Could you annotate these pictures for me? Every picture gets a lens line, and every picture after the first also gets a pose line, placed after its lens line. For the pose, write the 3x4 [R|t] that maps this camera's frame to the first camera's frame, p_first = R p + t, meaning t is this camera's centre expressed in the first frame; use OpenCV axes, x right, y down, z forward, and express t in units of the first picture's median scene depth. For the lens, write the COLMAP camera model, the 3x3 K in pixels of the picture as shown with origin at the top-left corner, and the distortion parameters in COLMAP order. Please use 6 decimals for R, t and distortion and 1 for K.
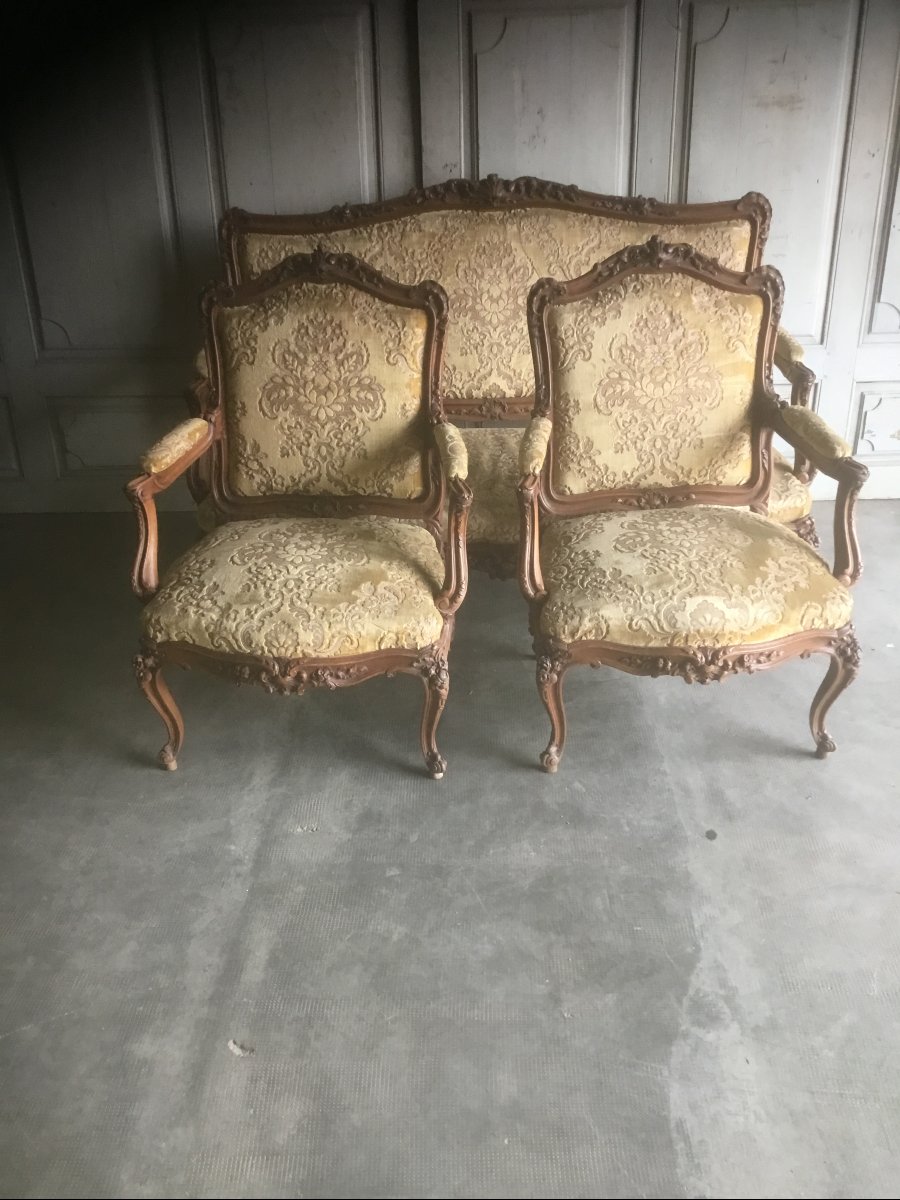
lens RADIAL K [[1045.8, 0, 449.7], [0, 1045.8, 609.2], [0, 0, 1]] dist [0.135136, -0.264364]
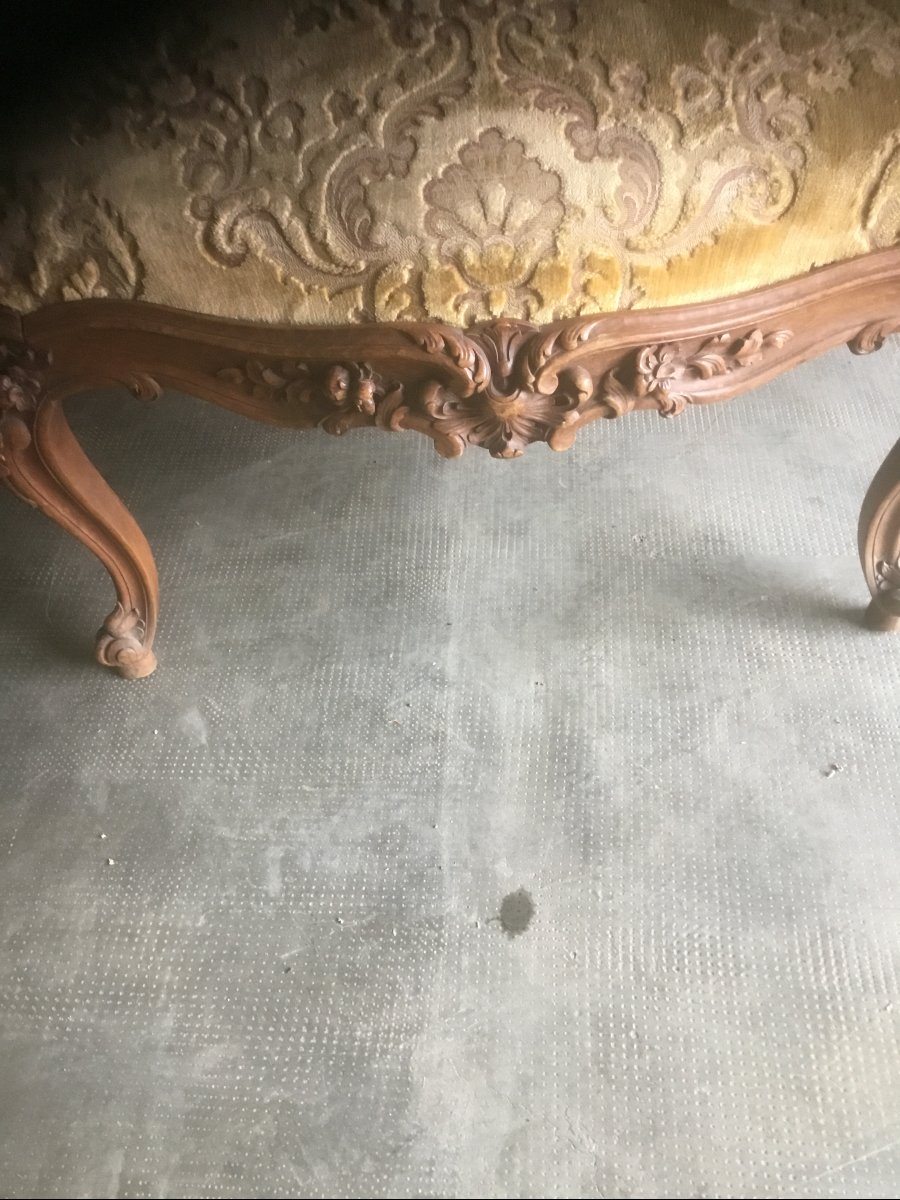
lens RADIAL K [[1045.8, 0, 449.7], [0, 1045.8, 609.2], [0, 0, 1]] dist [0.135136, -0.264364]
pose [[0.999161, -0.004869, -0.040661, 0.240531], [0.017328, 0.949906, 0.312055, 0.021177], [0.037104, -0.312498, 0.949194, 0.718156]]
